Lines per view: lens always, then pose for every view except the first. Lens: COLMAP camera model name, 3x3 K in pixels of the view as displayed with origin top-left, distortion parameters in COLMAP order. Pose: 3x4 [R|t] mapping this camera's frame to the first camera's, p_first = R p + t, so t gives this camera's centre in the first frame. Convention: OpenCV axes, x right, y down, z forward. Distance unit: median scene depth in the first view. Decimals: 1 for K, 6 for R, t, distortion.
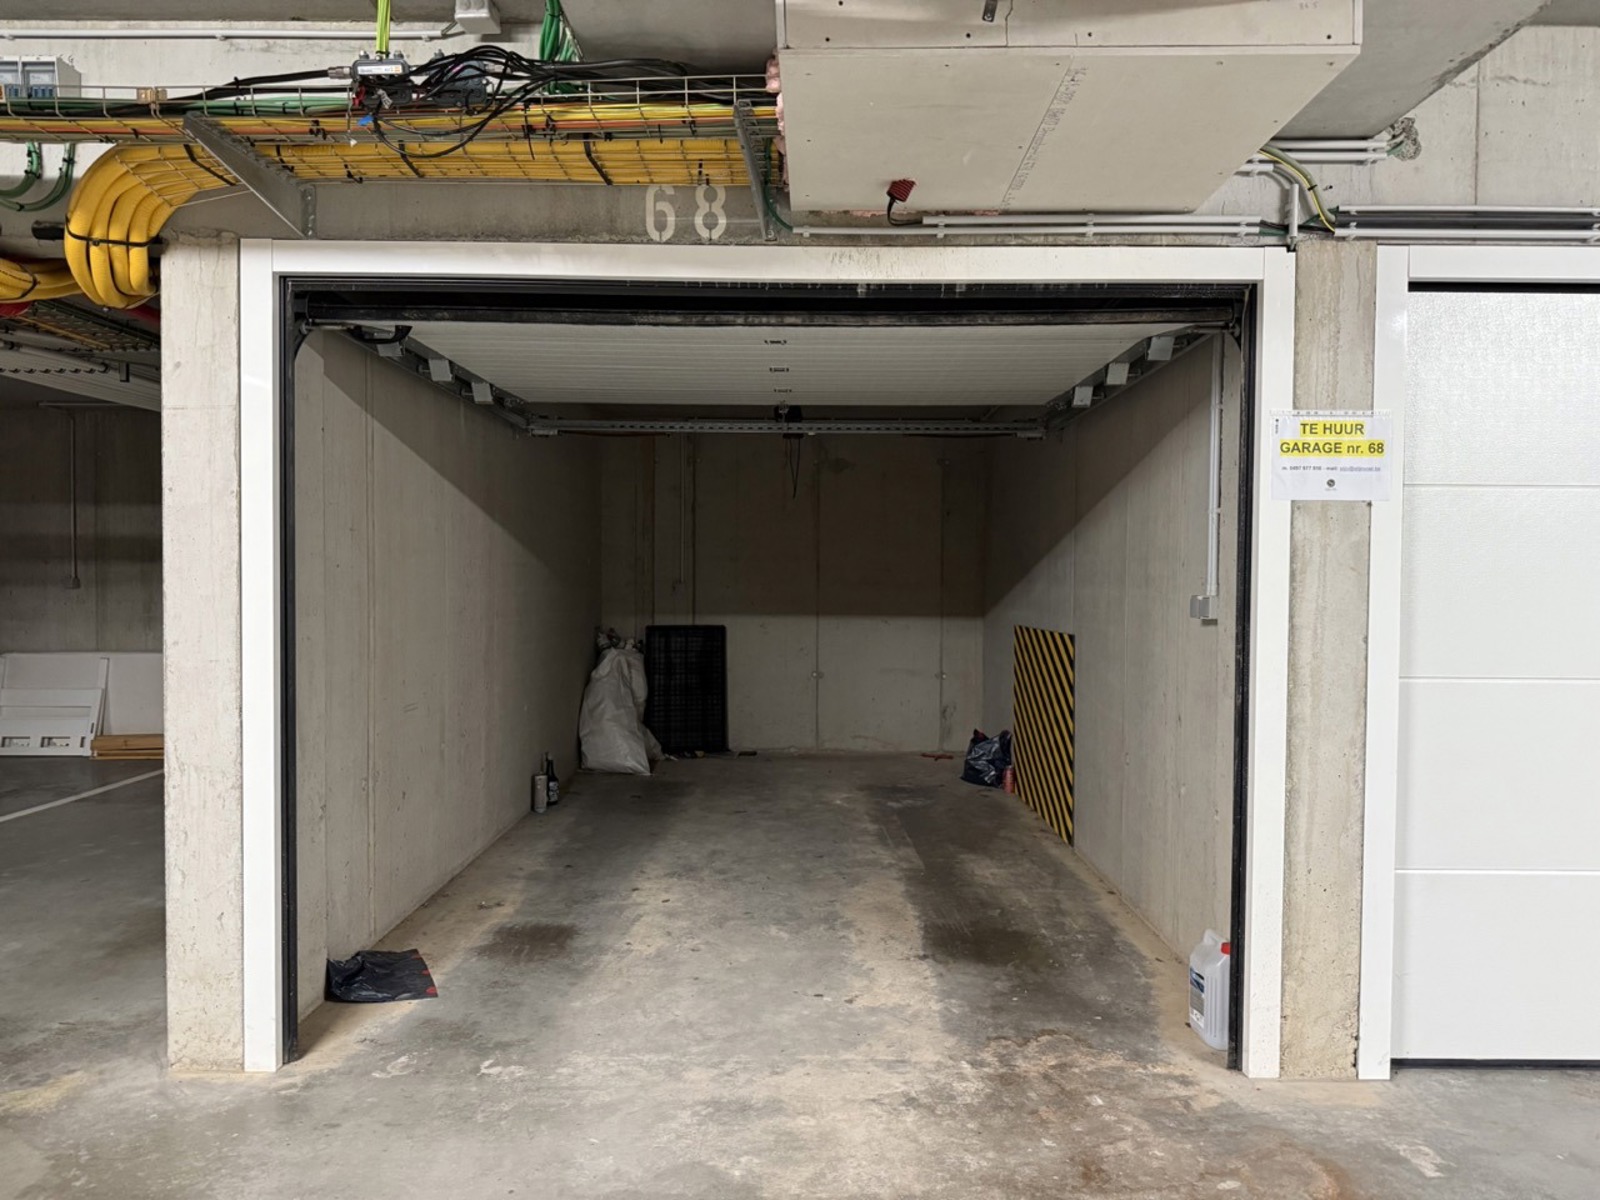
lens RADIAL K [[1129.2, 0, 800.0], [0, 1129.2, 600.0], [0, 0, 1]] dist [0.006226, 0.000631]
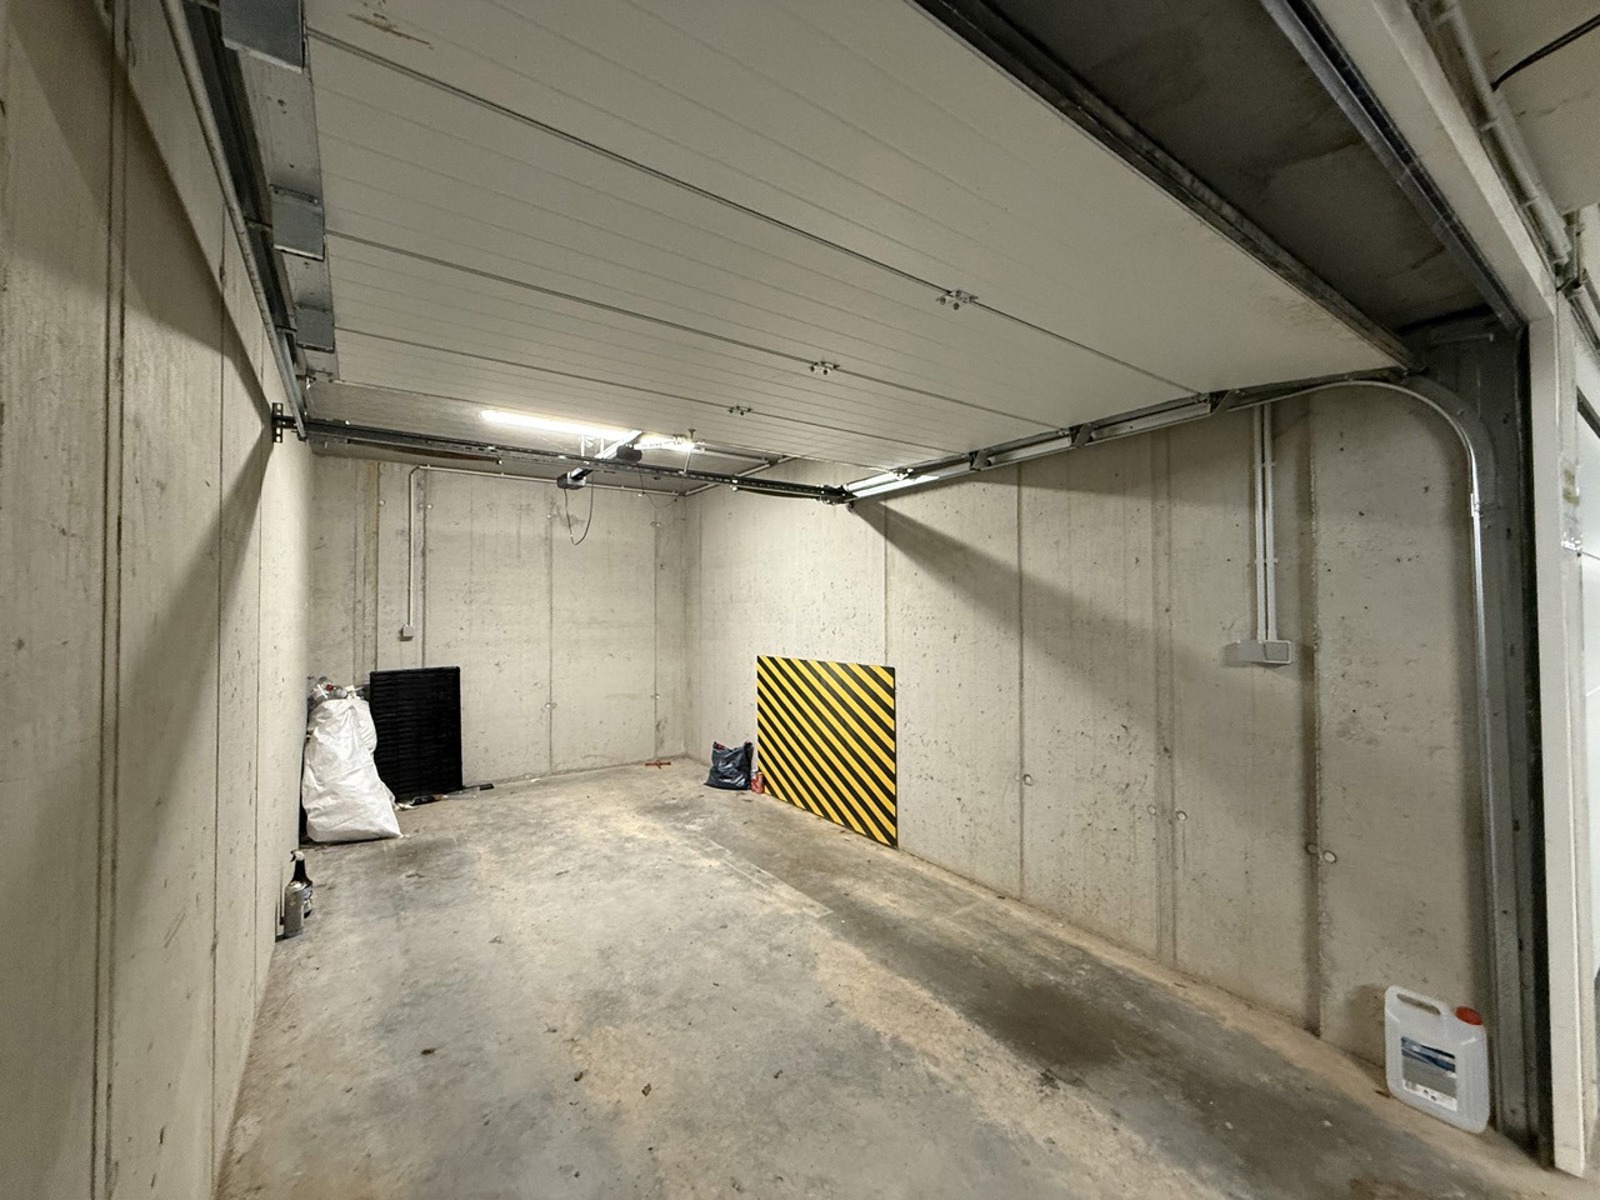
lens RADIAL K [[636.5, 0, 795.0], [0, 636.5, 596.8], [0, 0, 1]] dist [-0.000042, 0.000269]
pose [[0.814967, 0.003460, 0.579496, -0.213744], [0.020419, 0.999190, -0.034682, -0.020624], [-0.579147, 0.040097, 0.814236, 0.473115]]
